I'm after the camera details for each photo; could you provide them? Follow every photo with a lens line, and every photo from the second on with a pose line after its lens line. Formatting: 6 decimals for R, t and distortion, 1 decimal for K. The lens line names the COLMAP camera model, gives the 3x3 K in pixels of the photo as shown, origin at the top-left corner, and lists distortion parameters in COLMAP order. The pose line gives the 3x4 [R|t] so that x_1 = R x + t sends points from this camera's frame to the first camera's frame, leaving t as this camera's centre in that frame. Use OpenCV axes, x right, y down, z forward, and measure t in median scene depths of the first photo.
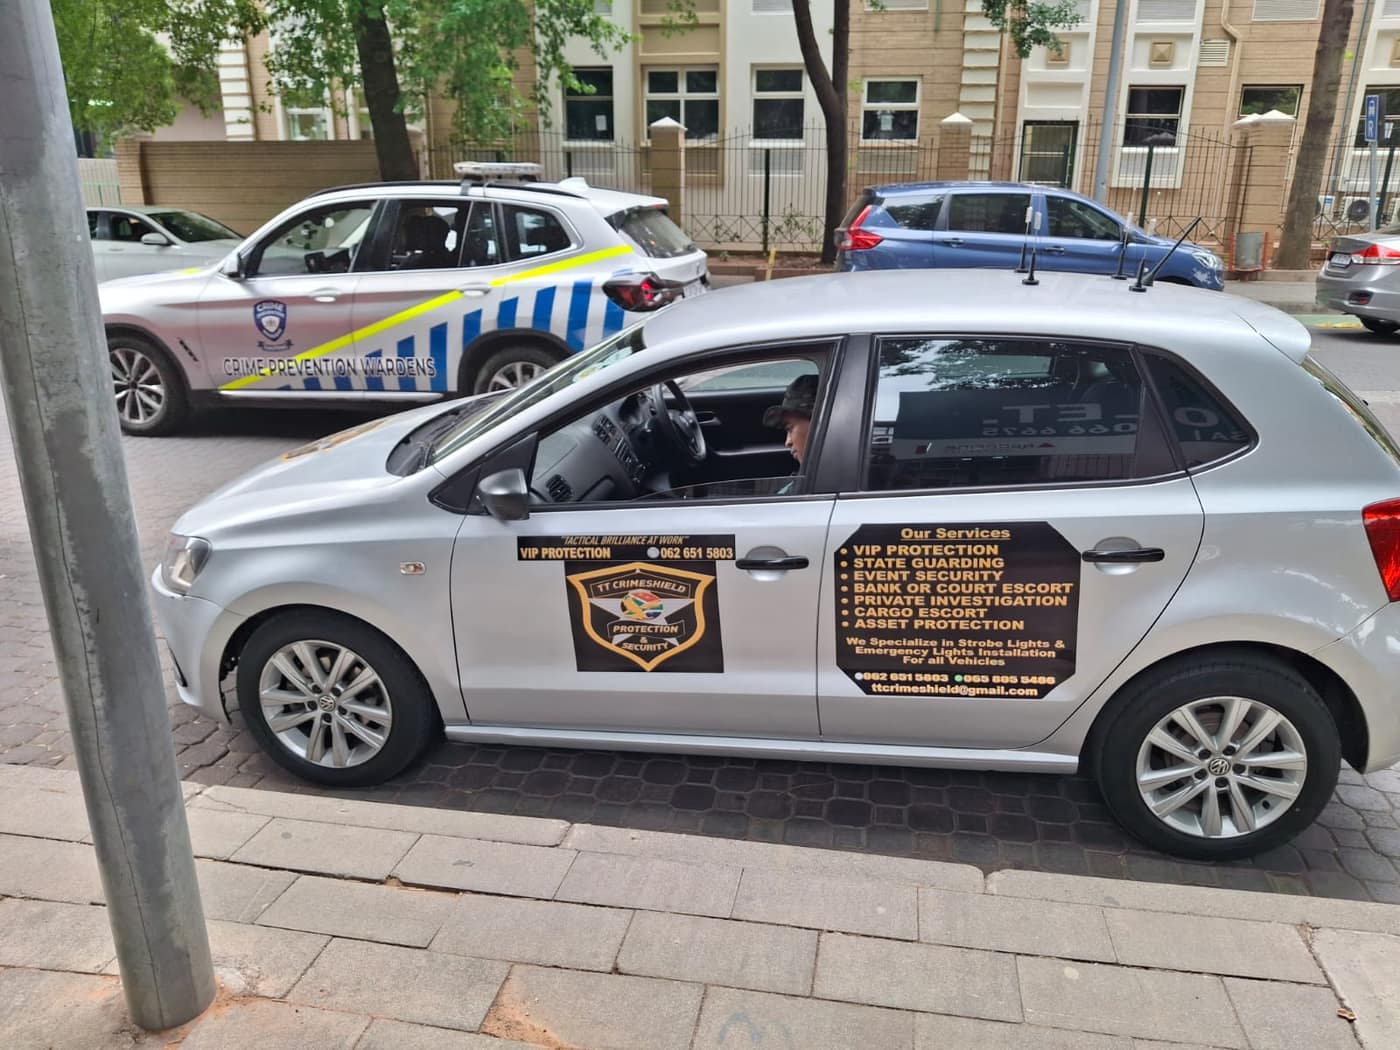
lens RADIAL K [[1026.8, 0, 723.4], [0, 1026.8, 551.6], [0, 0, 1]] dist [-0.011183, -0.016336]
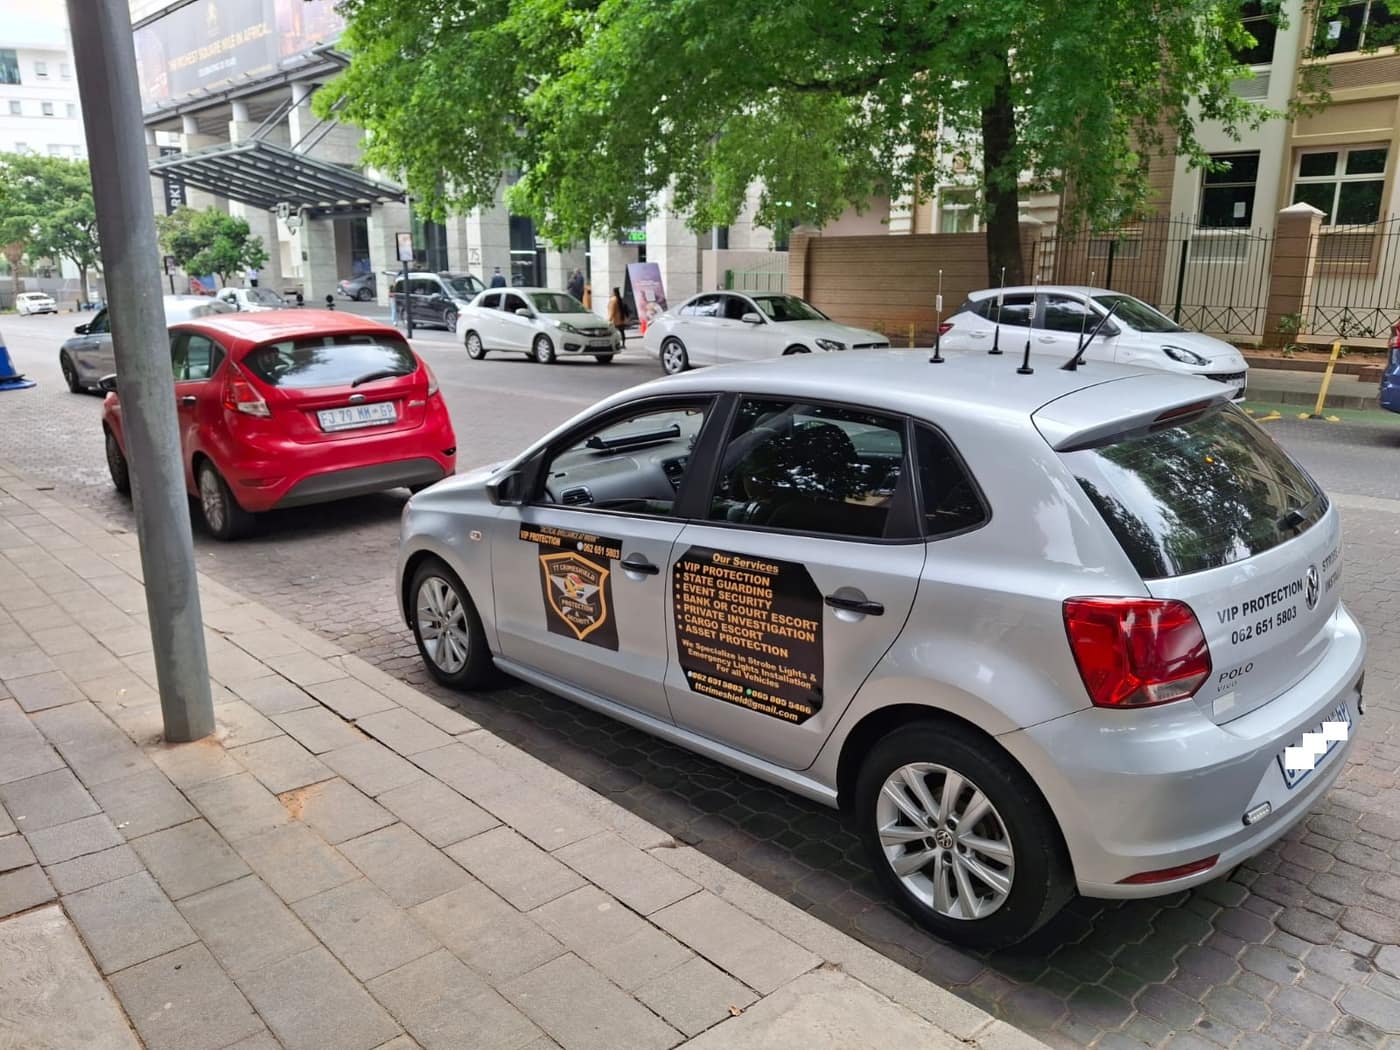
lens RADIAL K [[1026.8, 0, 699.4], [0, 1026.8, 528.1], [0, 0, 1]] dist [-0.011183, -0.016336]
pose [[0.806493, 0.138941, -0.574687, 0.811382], [-0.195743, 0.979927, -0.037782, -0.002131], [0.557902, 0.142962, 0.817501, 0.004502]]
